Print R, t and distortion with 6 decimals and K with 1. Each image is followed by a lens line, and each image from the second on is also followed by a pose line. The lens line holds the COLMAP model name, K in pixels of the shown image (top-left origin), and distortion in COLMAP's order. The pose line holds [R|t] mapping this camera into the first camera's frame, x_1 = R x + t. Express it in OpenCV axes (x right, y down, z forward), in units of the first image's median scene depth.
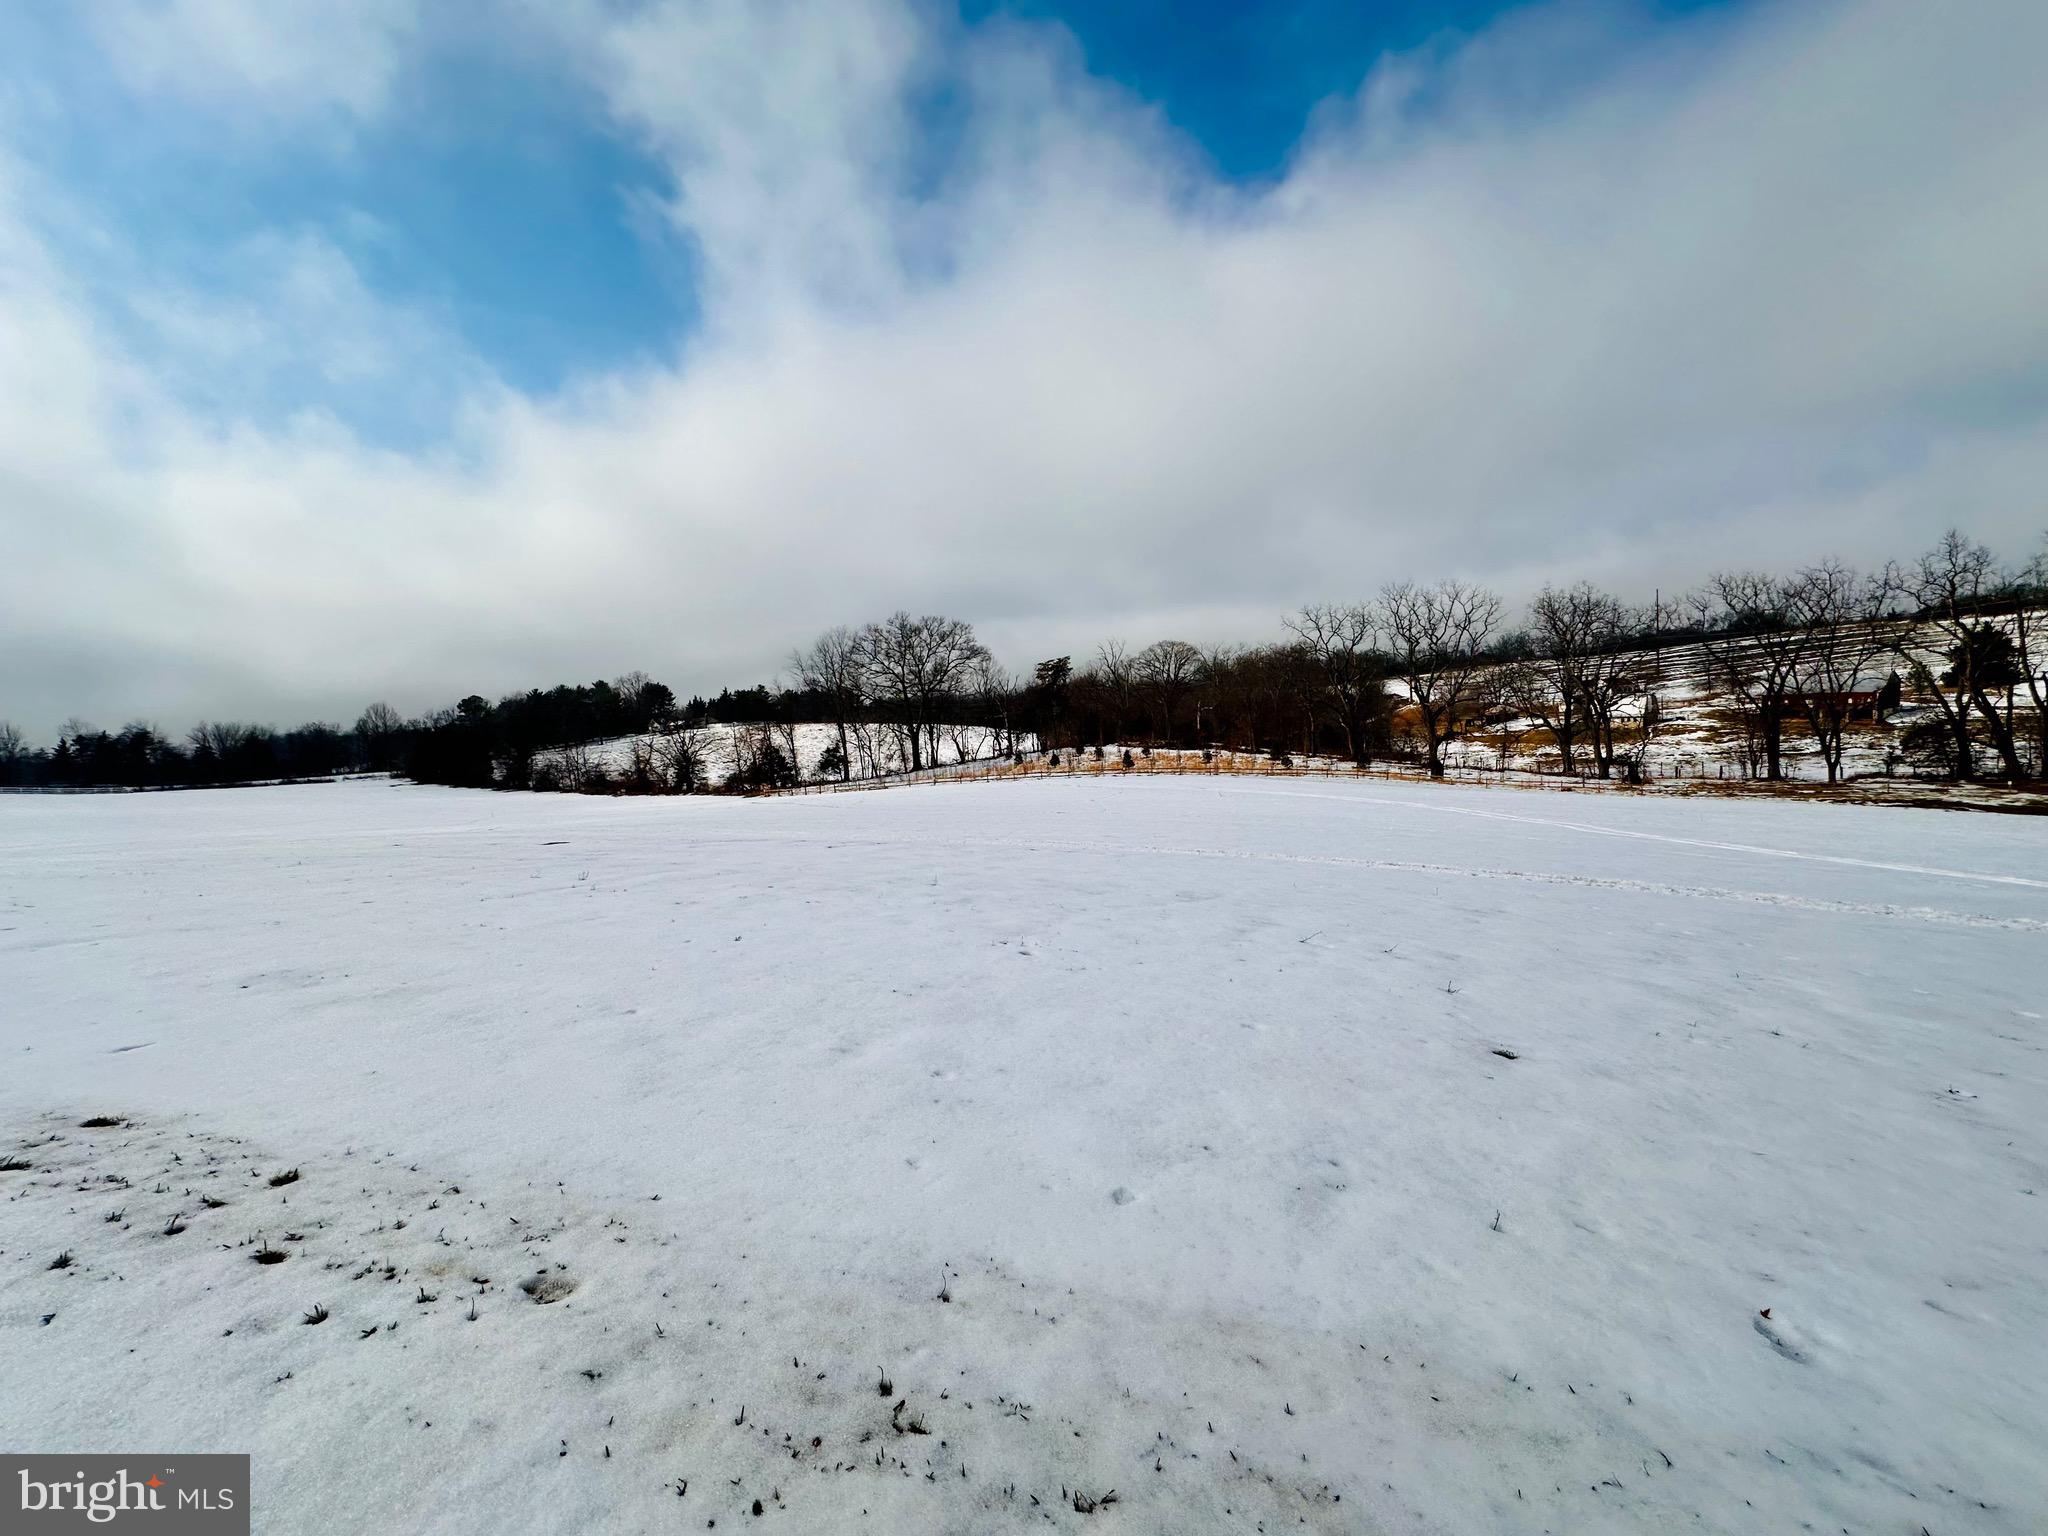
lens RADIAL K [[808.7, 0, 1023.3], [0, 808.7, 760.1], [0, 0, 1]] dist [-0.002555, 0.000527]
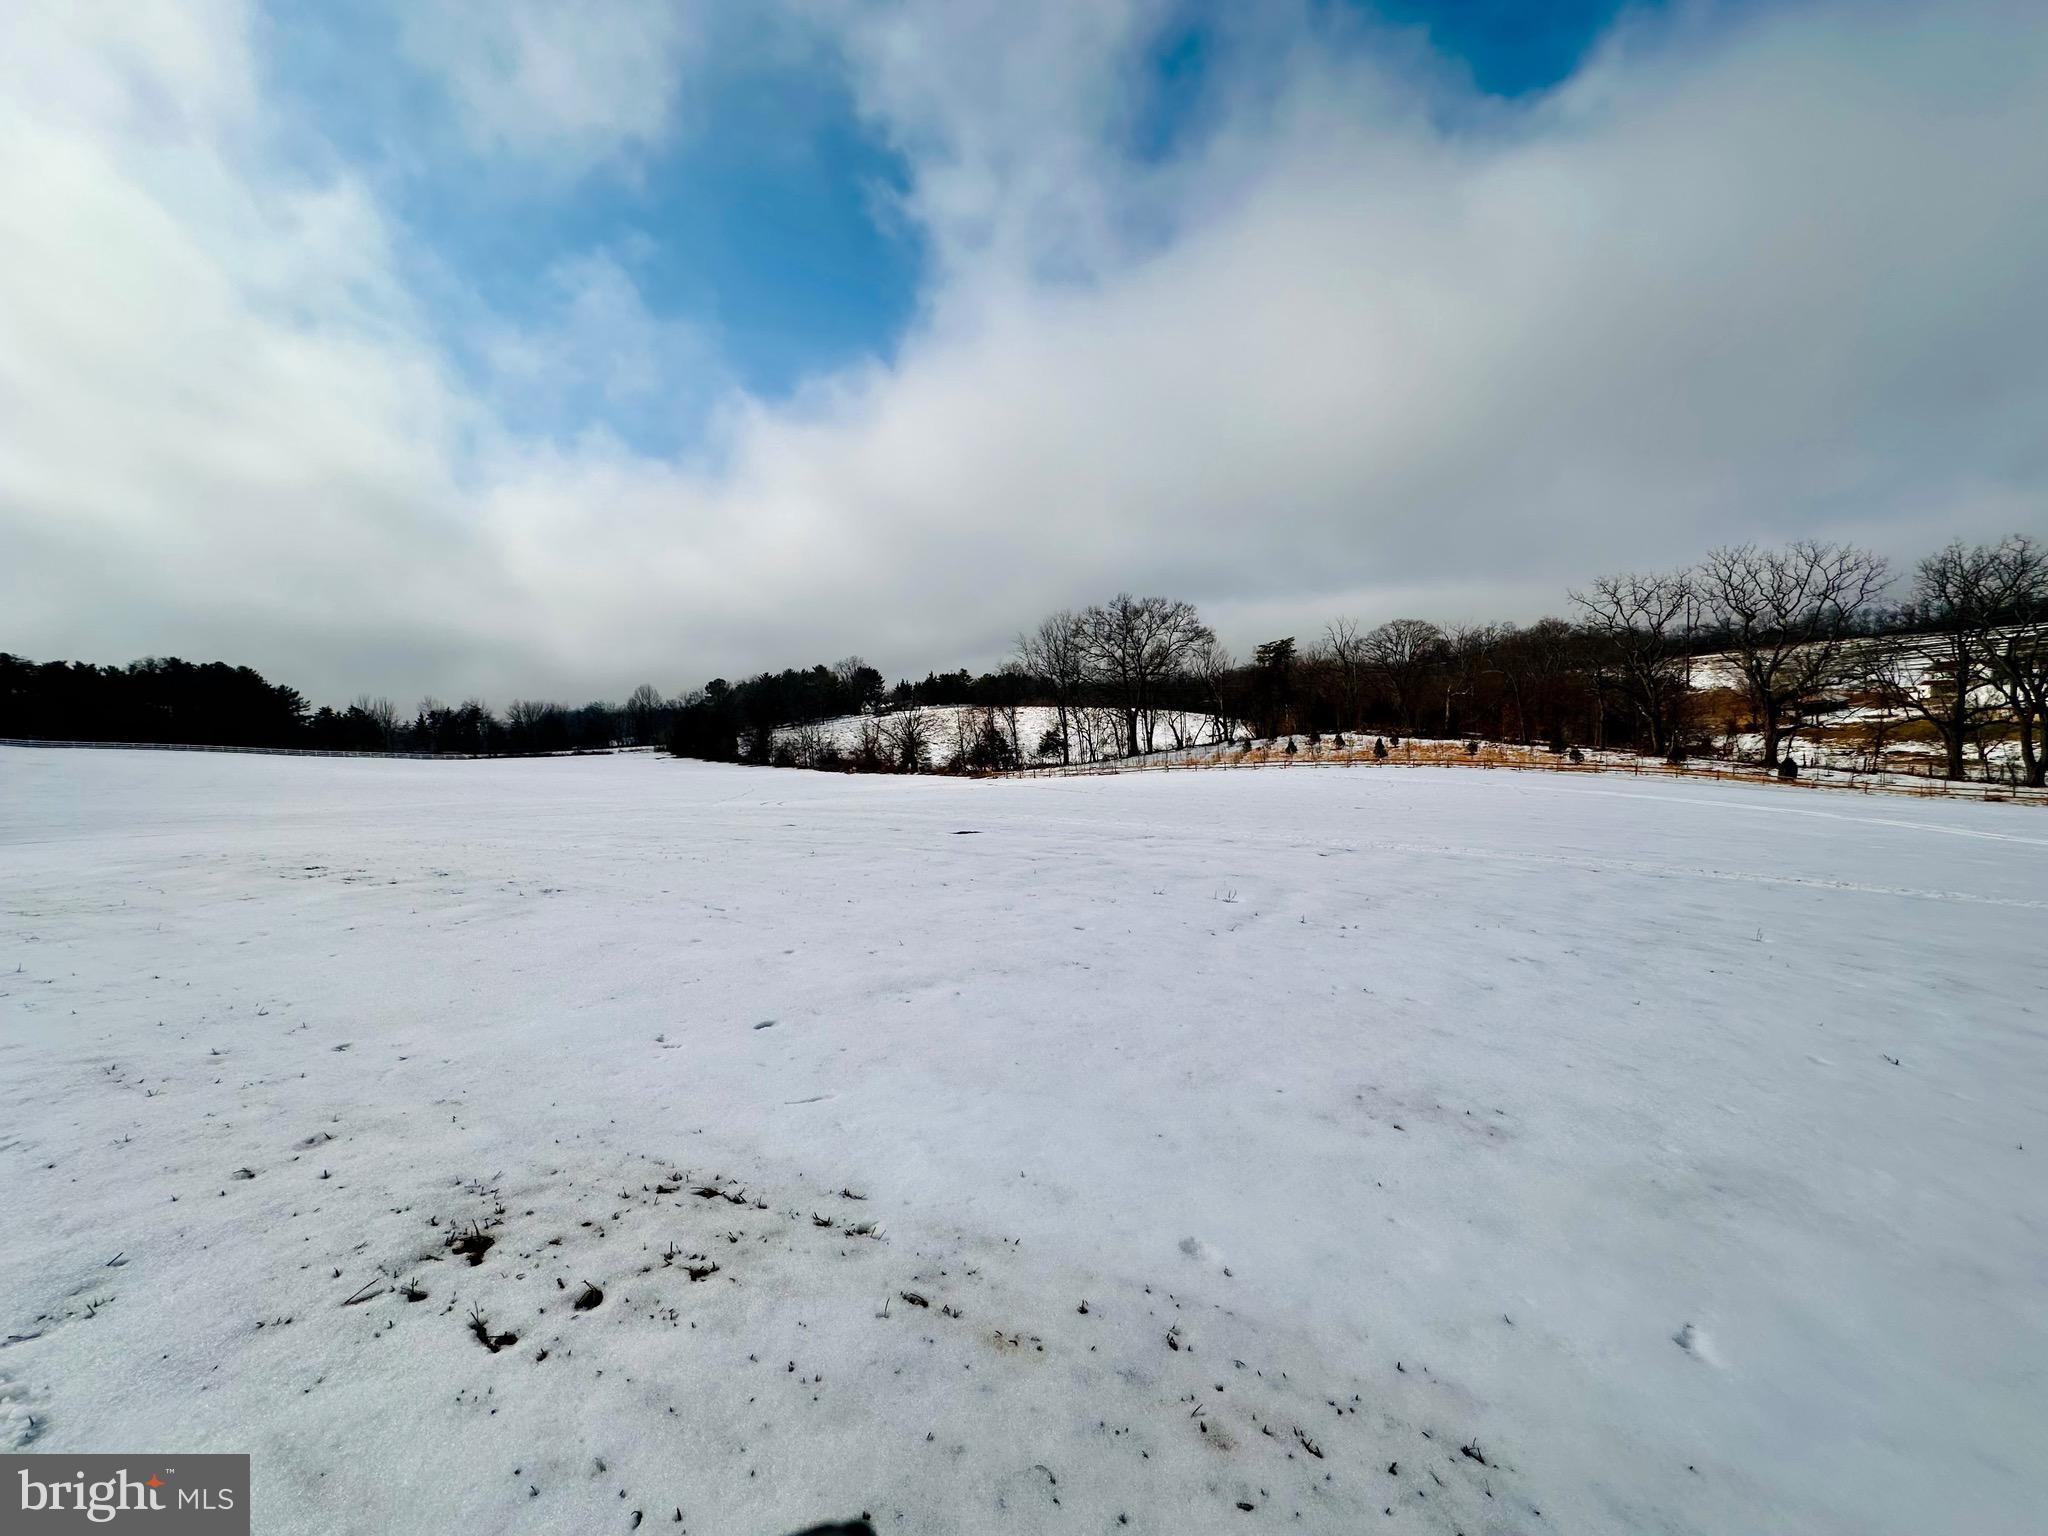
lens RADIAL K [[808.7, 0, 1026.2], [0, 808.7, 769.6], [0, 0, 1]] dist [-0.002555, 0.000527]
pose [[0.975670, 0.026010, -0.217697, -0.043147], [-0.019266, 0.999268, 0.033041, -0.000170], [0.218397, -0.028043, 0.975457, 0.013150]]
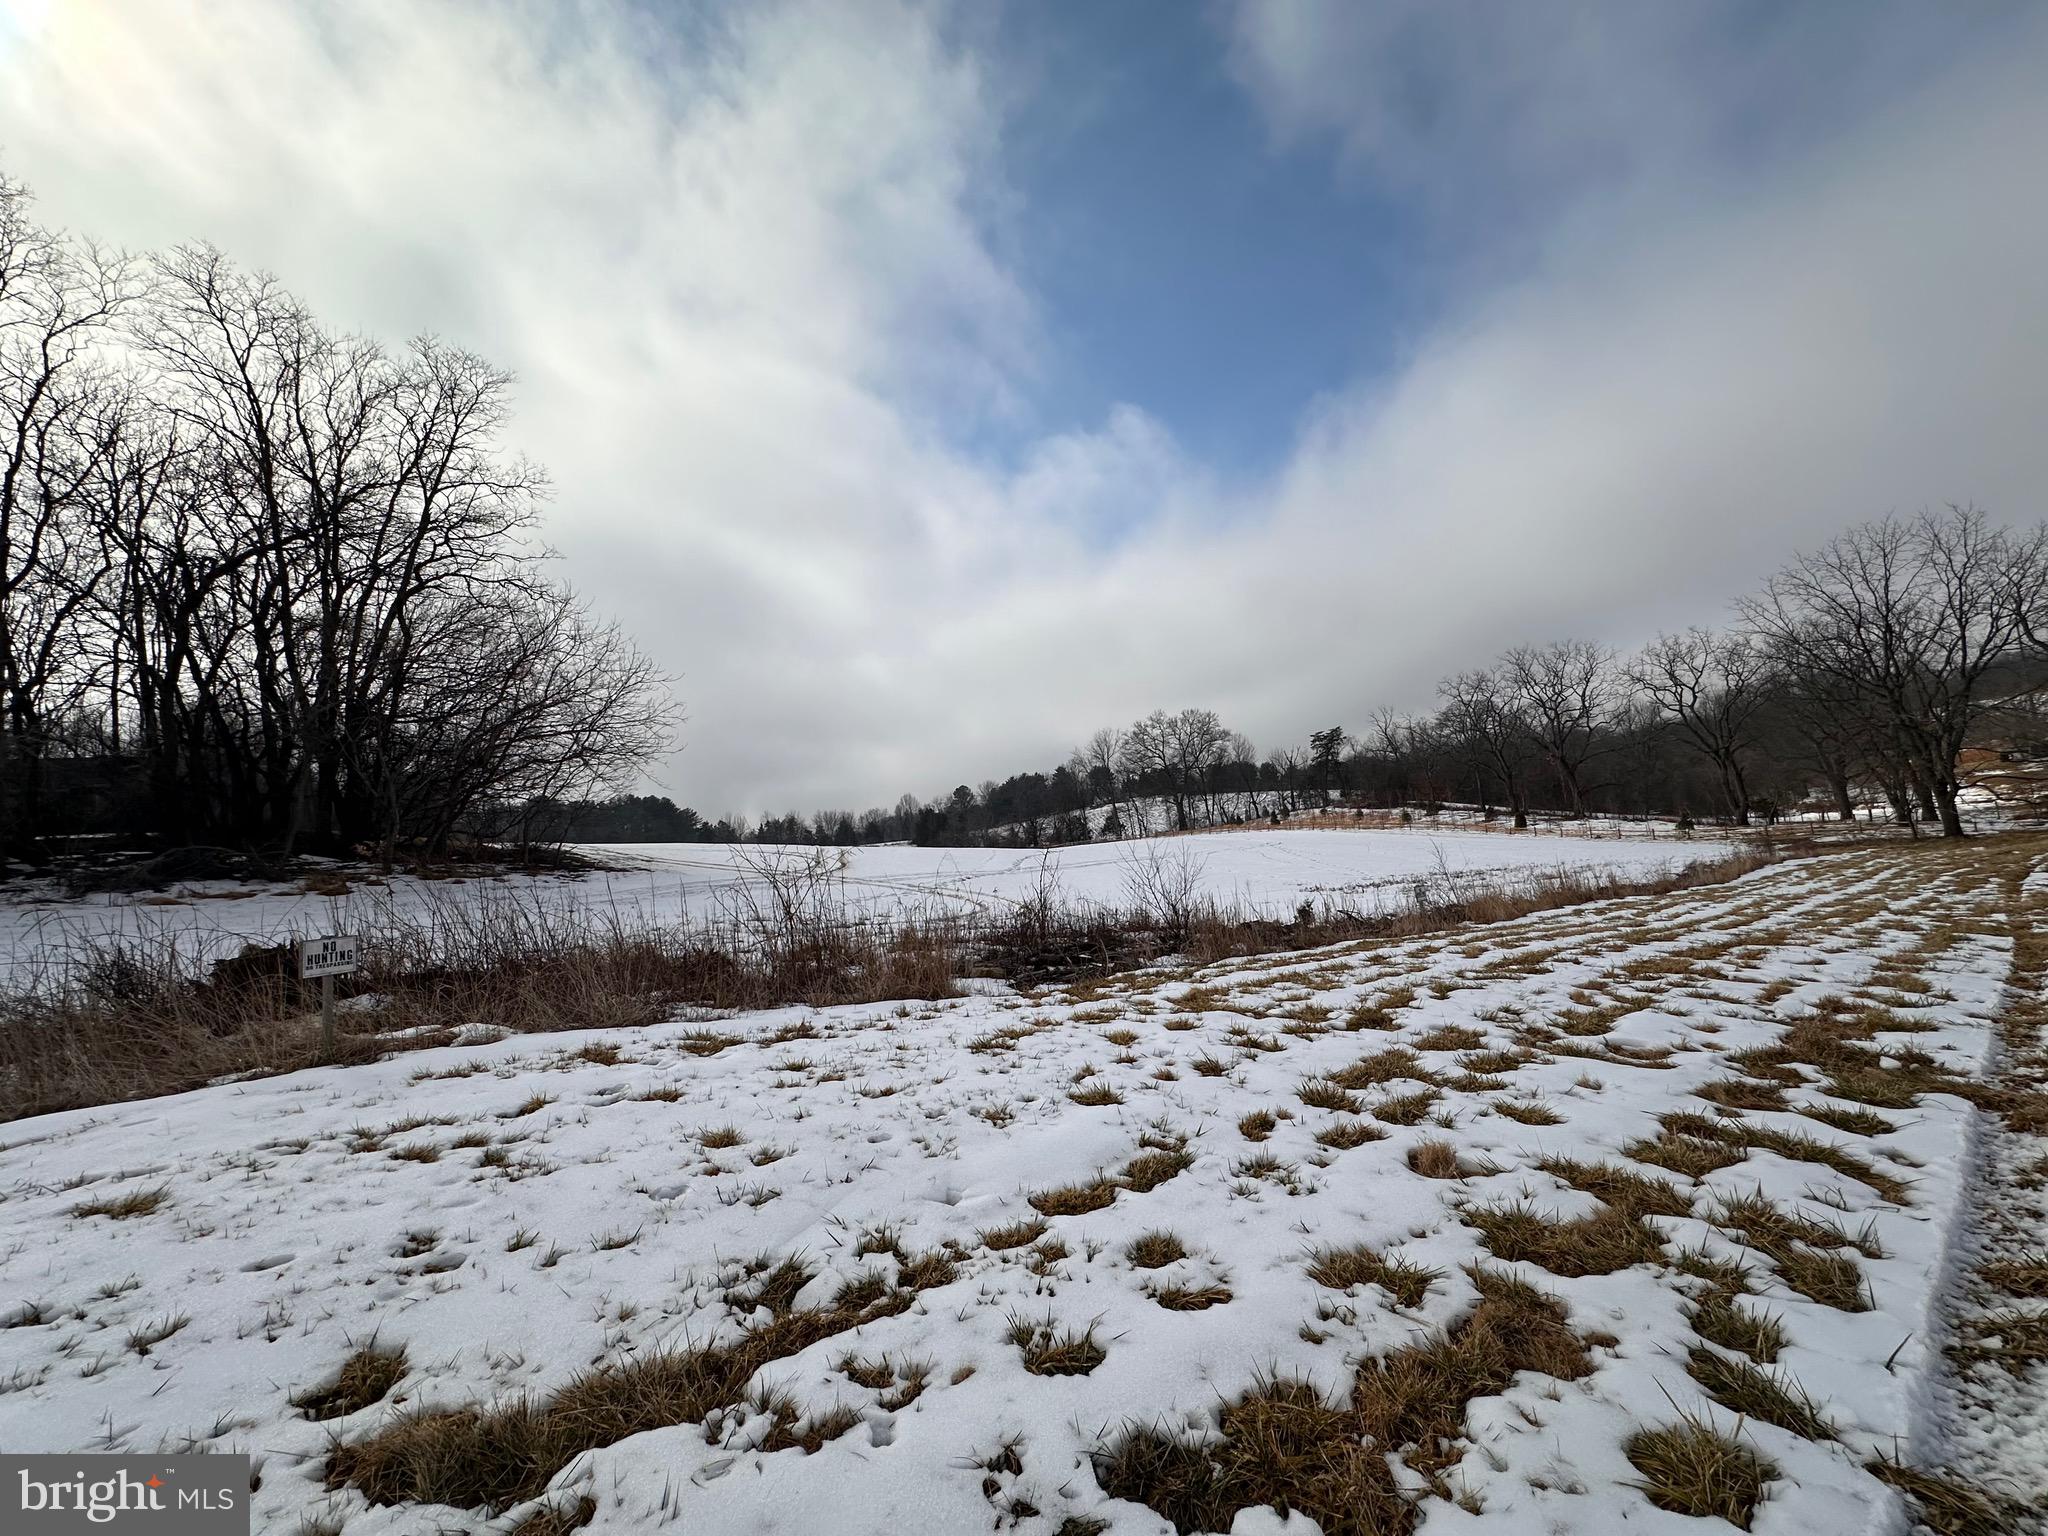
lens RADIAL K [[808.7, 0, 1034.4], [0, 808.7, 770.5], [0, 0, 1]] dist [-0.002555, 0.000527]
pose [[0.830445, -0.060493, -0.553807, 0.366392], [0.020223, 0.996705, -0.078546, 0.012233], [0.556734, 0.054028, 0.828932, -0.177440]]
